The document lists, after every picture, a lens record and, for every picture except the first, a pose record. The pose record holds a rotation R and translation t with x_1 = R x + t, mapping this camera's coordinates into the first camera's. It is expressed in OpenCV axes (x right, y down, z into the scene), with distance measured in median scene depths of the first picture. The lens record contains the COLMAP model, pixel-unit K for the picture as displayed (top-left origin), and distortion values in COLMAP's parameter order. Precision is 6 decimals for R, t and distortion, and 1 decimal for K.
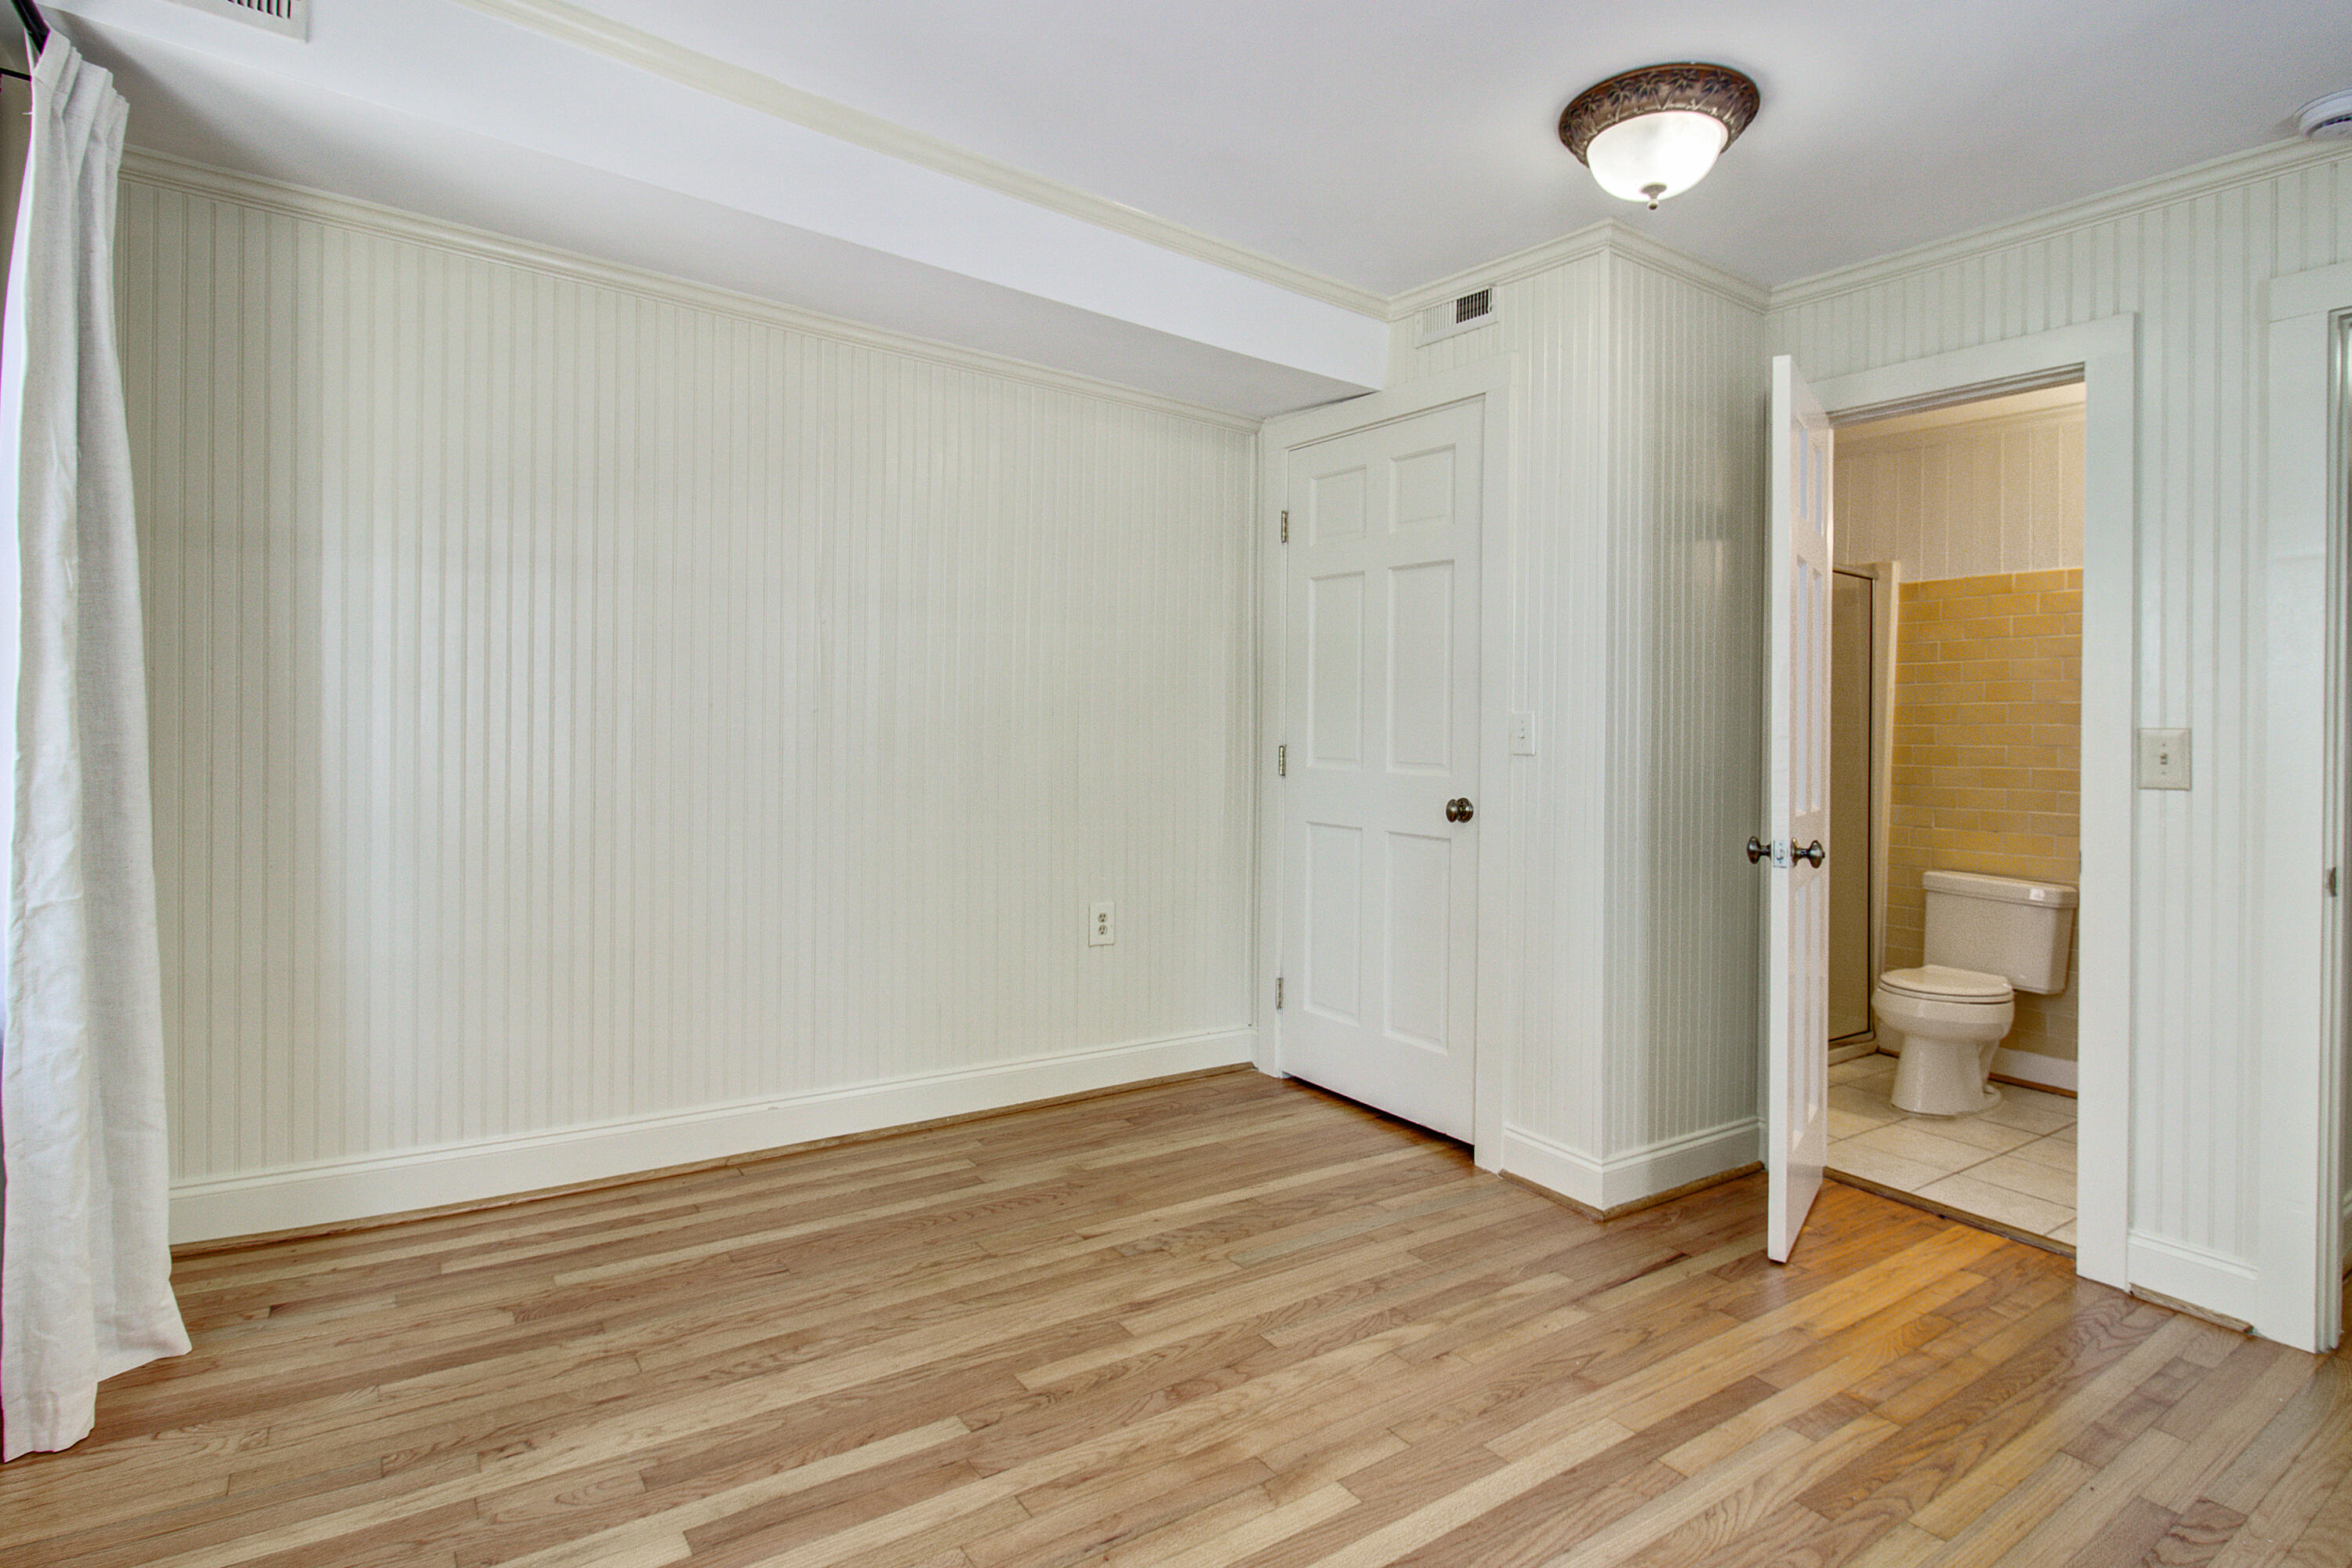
lens RADIAL K [[1177.7, 0, 1208.6], [0, 1177.7, 740.4], [0, 0, 1]] dist [-0.003326, -0.001494]
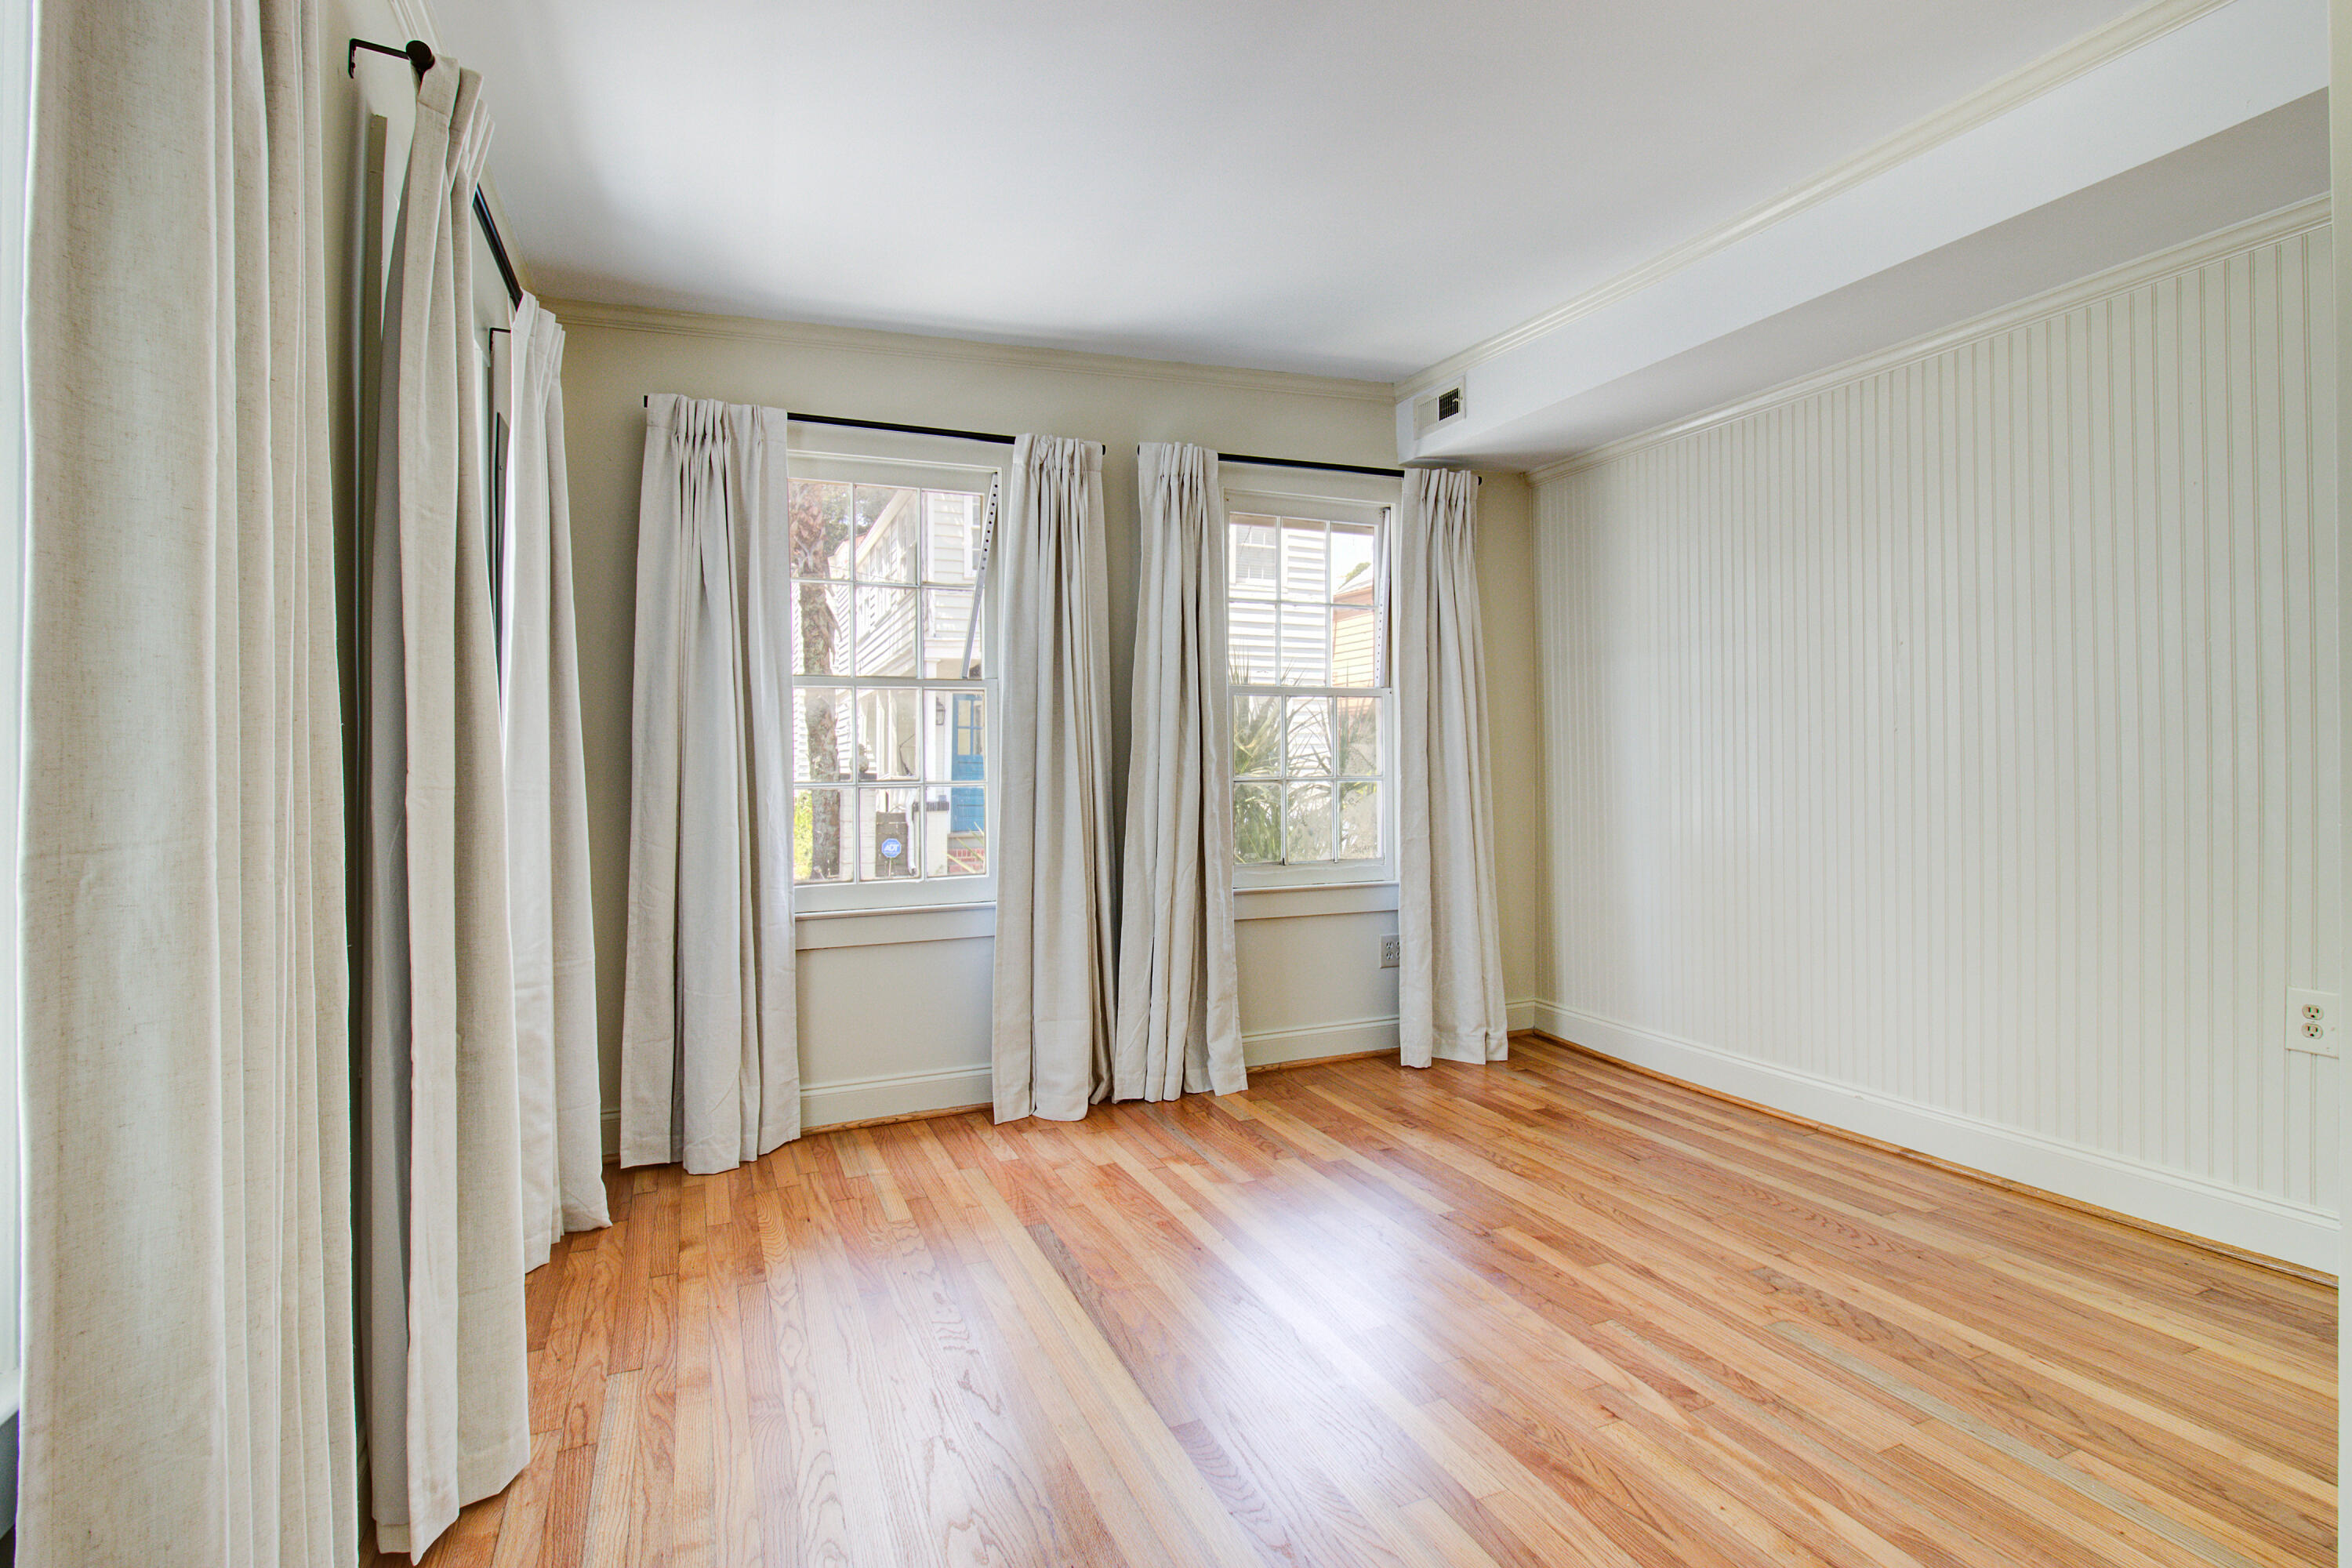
lens RADIAL K [[1177.7, 0, 1160.0], [0, 1177.7, 782.7], [0, 0, 1]] dist [-0.003326, -0.001494]
pose [[-0.247642, -0.012613, -0.968770, 1.024324], [0.007099, 0.999865, -0.014832, 0.039087], [0.968826, -0.010550, -0.247519, 0.776880]]
